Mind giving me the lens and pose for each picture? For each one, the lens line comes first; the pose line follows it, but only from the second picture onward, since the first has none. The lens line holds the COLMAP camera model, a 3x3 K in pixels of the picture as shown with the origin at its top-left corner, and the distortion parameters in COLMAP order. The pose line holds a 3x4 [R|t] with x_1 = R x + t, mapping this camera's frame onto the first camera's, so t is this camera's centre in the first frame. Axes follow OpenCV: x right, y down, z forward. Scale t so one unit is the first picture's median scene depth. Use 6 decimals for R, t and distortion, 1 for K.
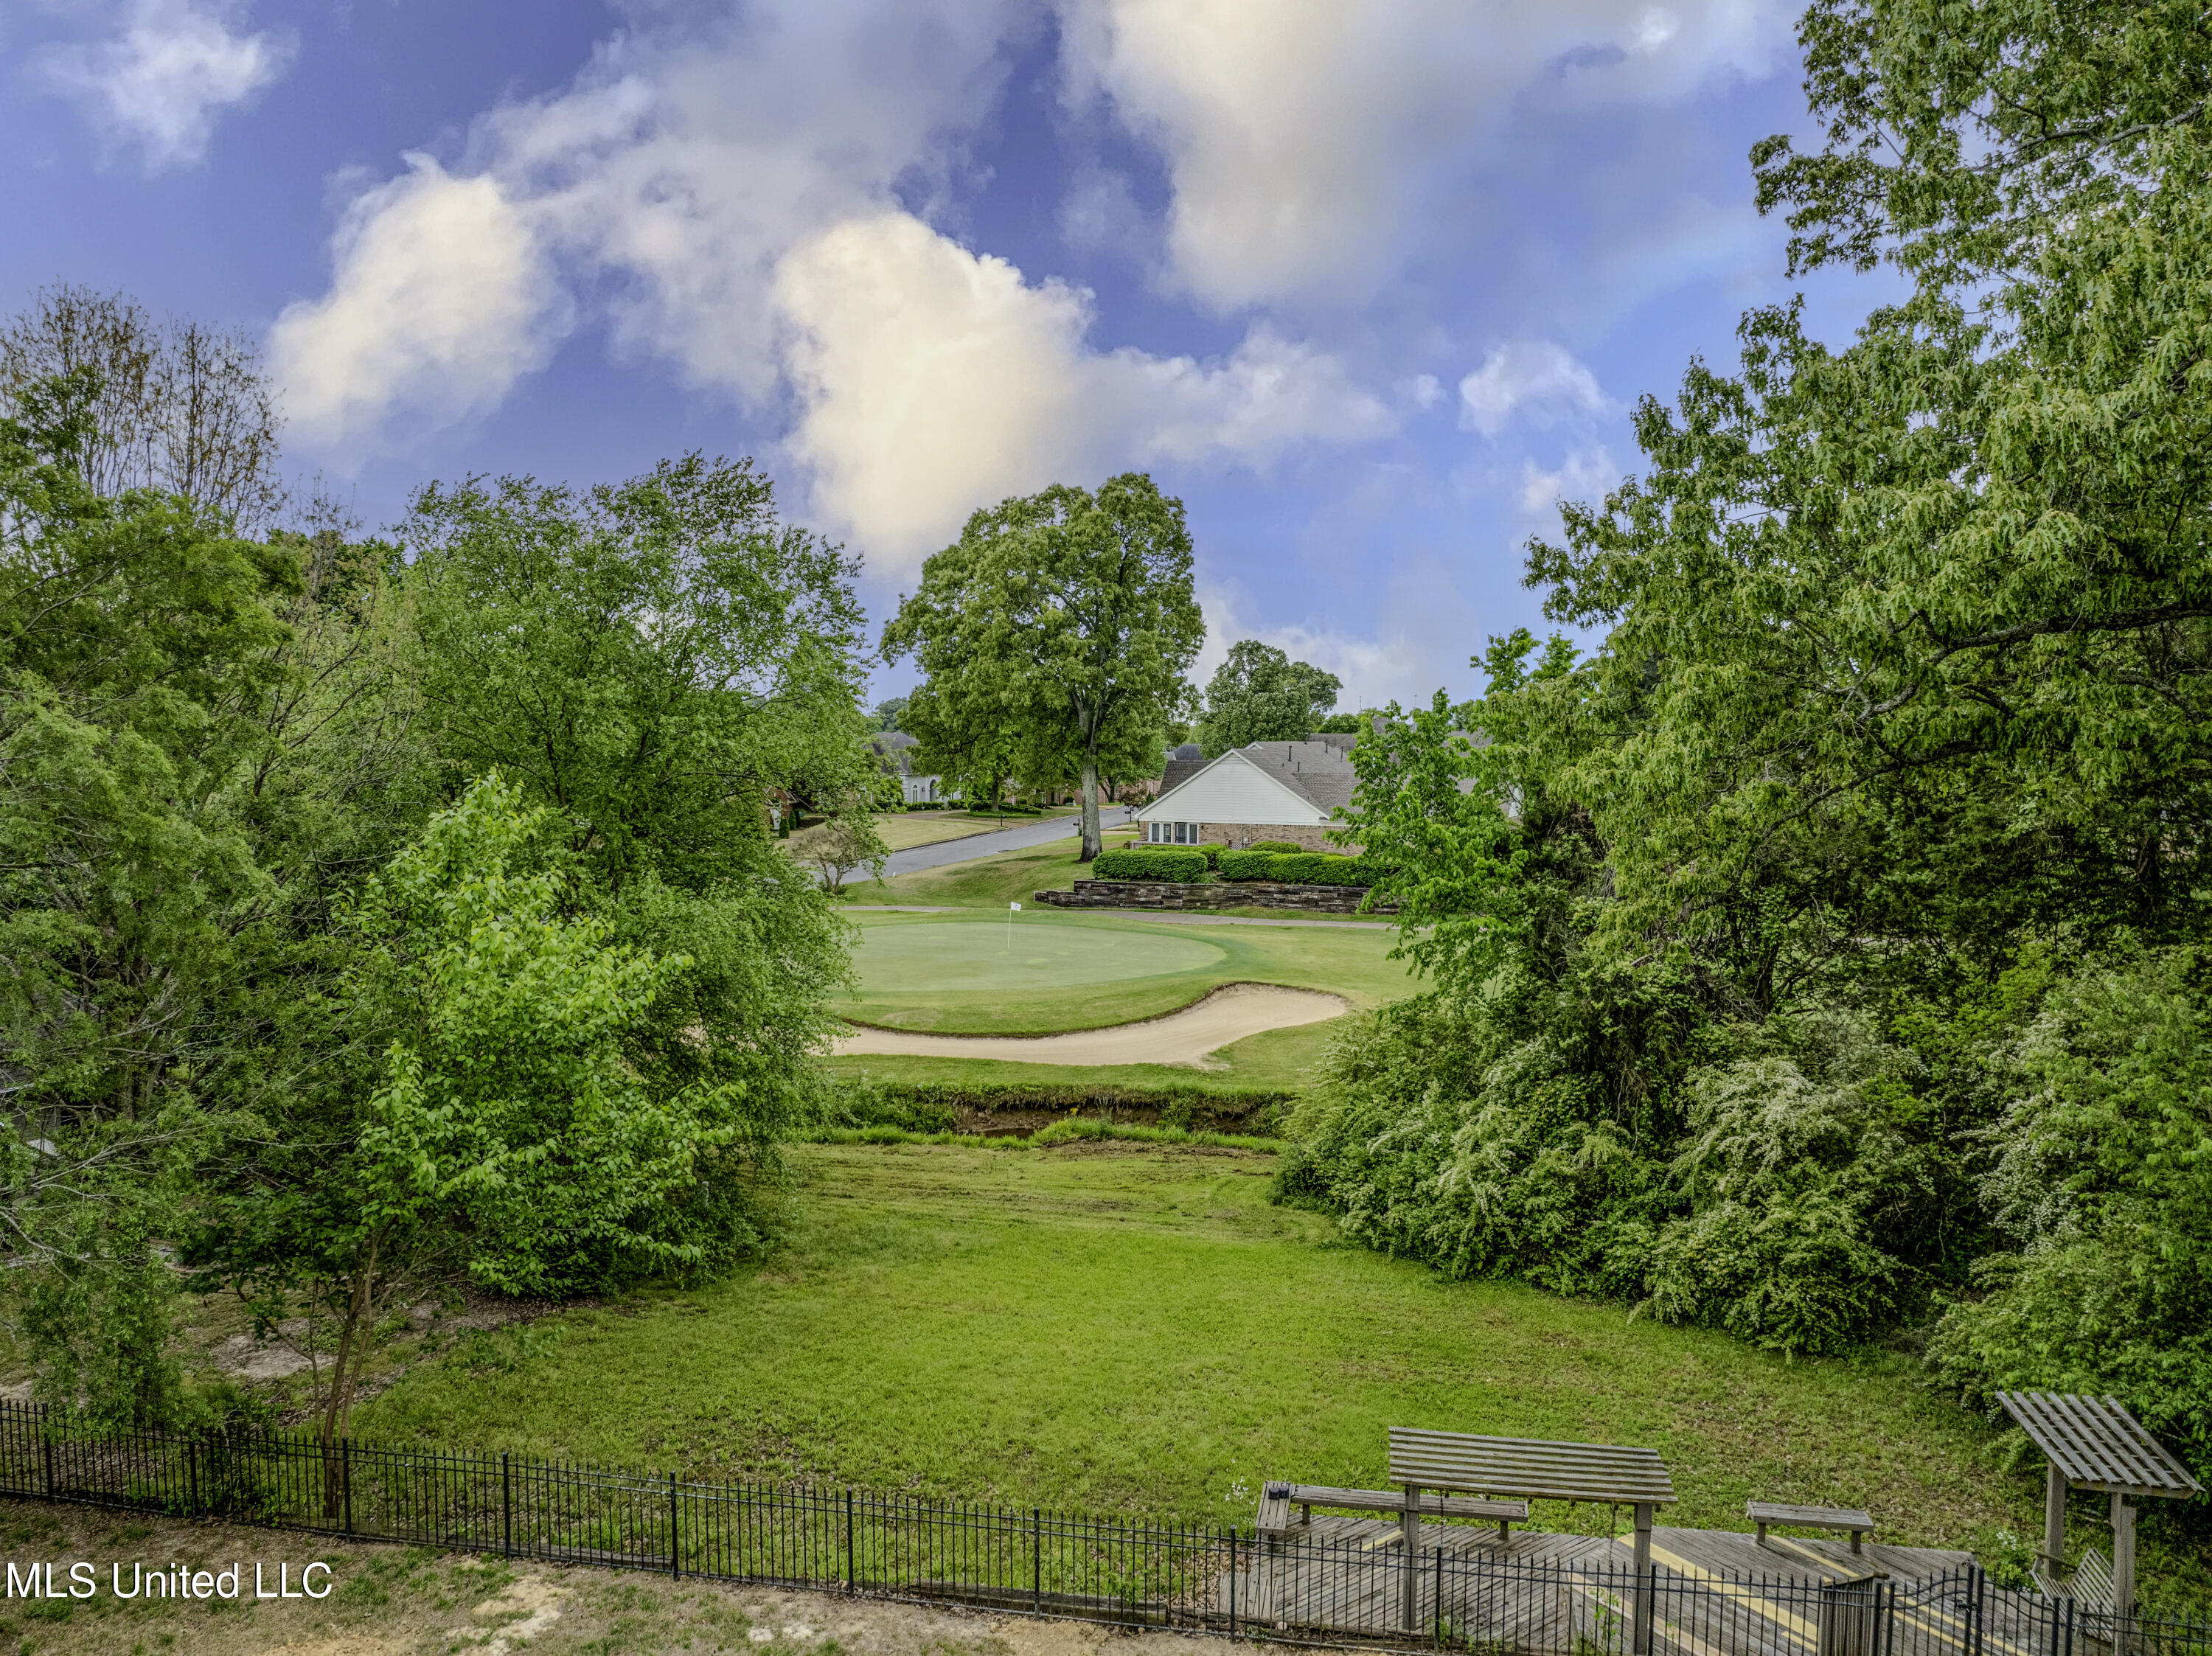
lens RADIAL K [[1565.0, 0, 1106.4], [0, 1565.0, 821.1], [0, 0, 1]] dist [-0.029472, -0.010785]
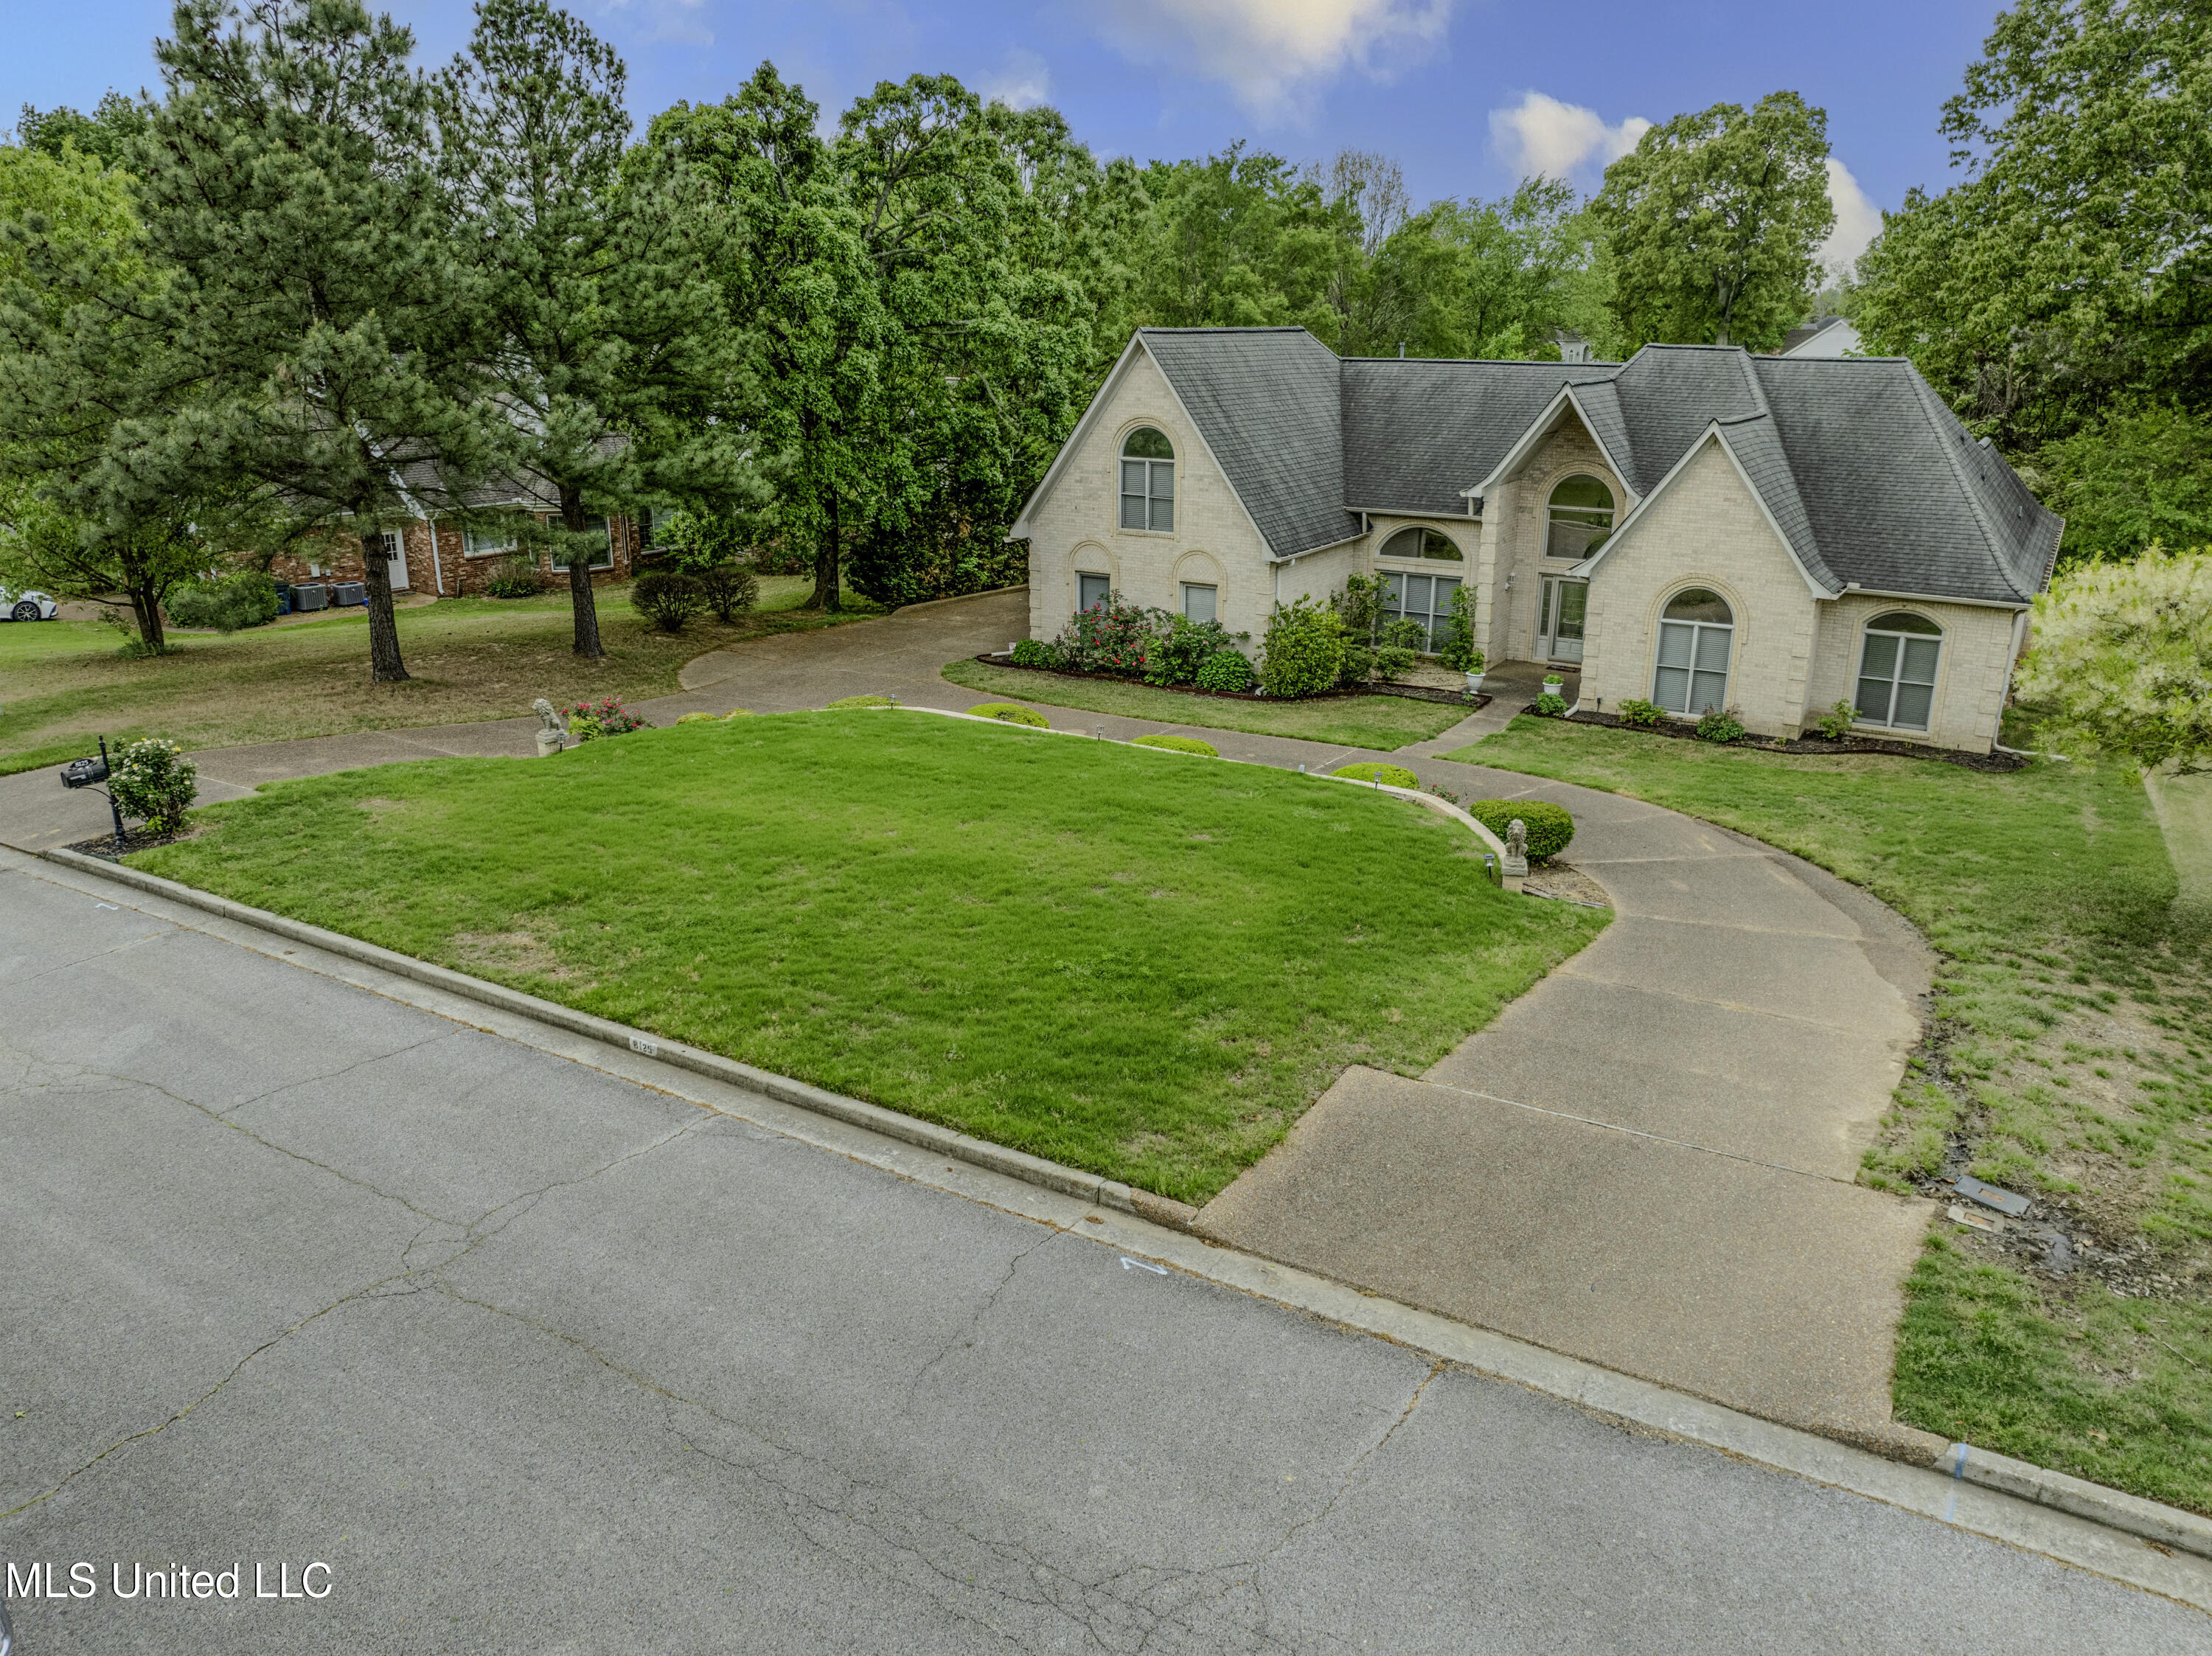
lens RADIAL K [[1565.0, 0, 1122.8], [0, 1565.0, 810.4], [0, 0, 1]] dist [-0.029472, -0.010785]
pose [[0.930608, 0.111800, -0.348525, 0.019788], [-0.018394, 0.965290, 0.260533, 0.023007], [0.365555, -0.236043, 0.900363, -0.463836]]
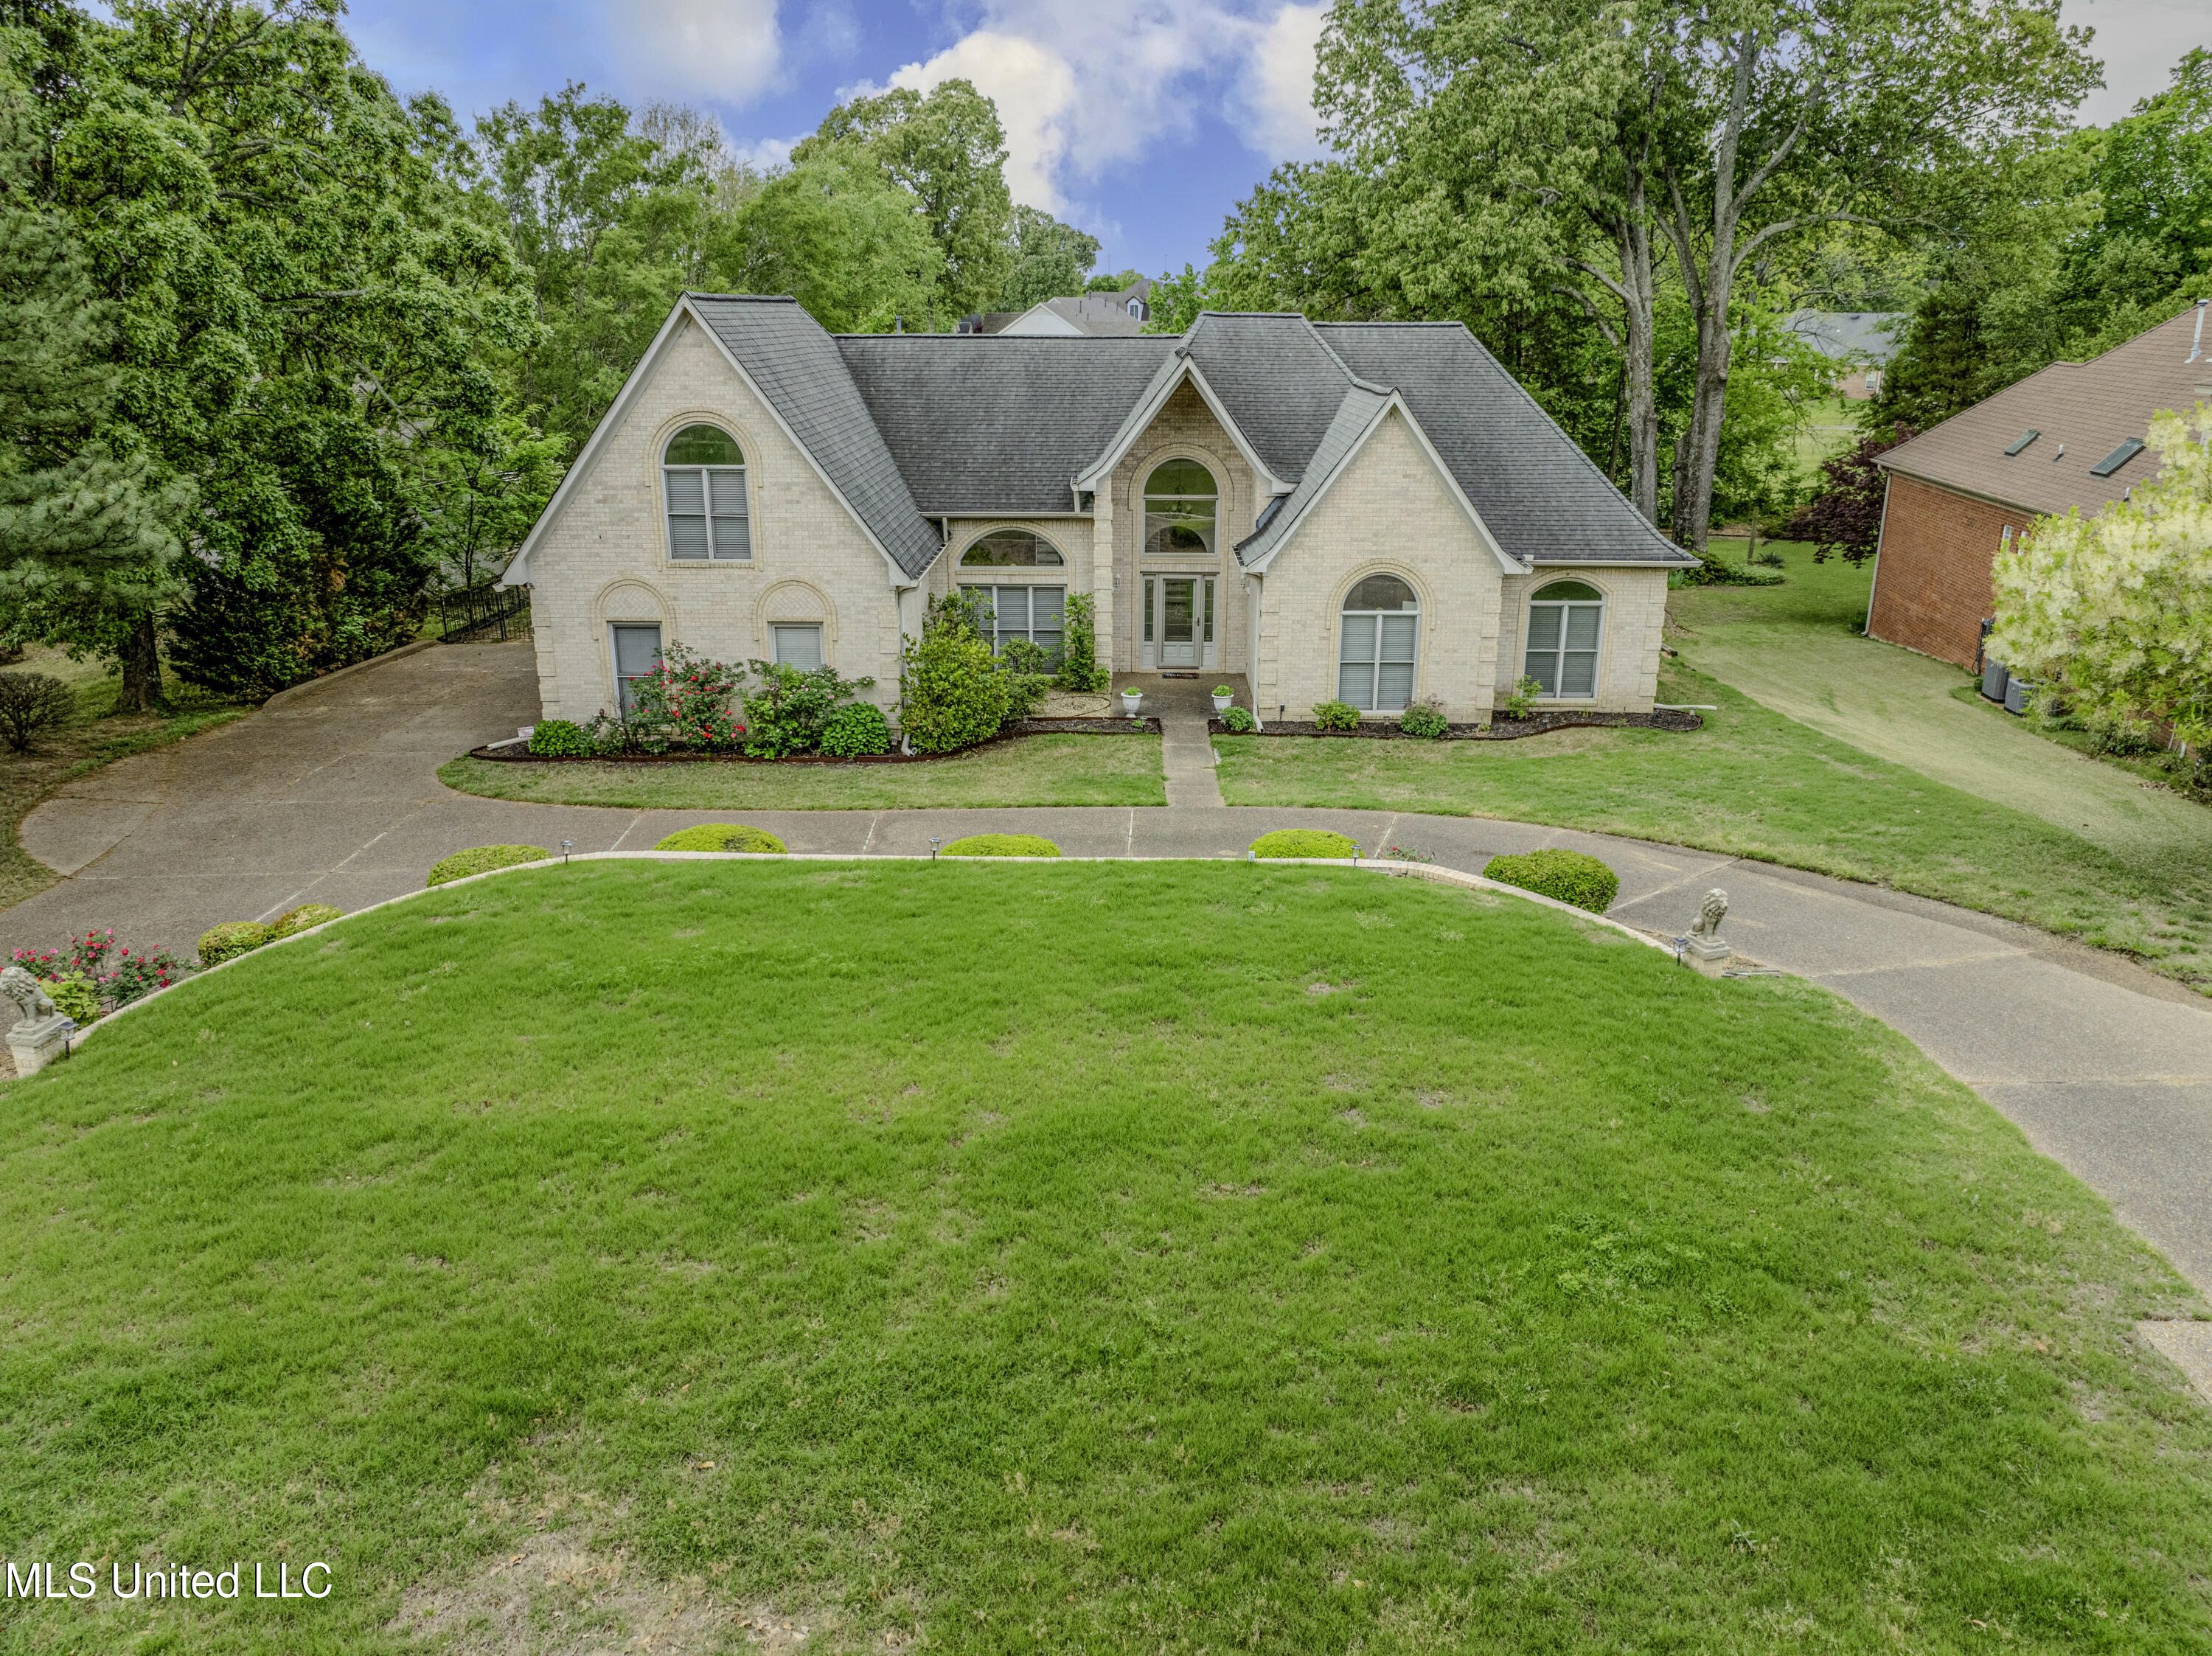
lens RADIAL K [[1565.0, 0, 1121.8], [0, 1565.0, 805.3], [0, 0, 1]] dist [-0.029472, -0.010785]
pose [[0.985661, -0.049299, 0.161373, -0.087996], [0.006050, 0.966078, 0.258180, 0.025967], [-0.168627, -0.253502, 0.952524, -0.403350]]
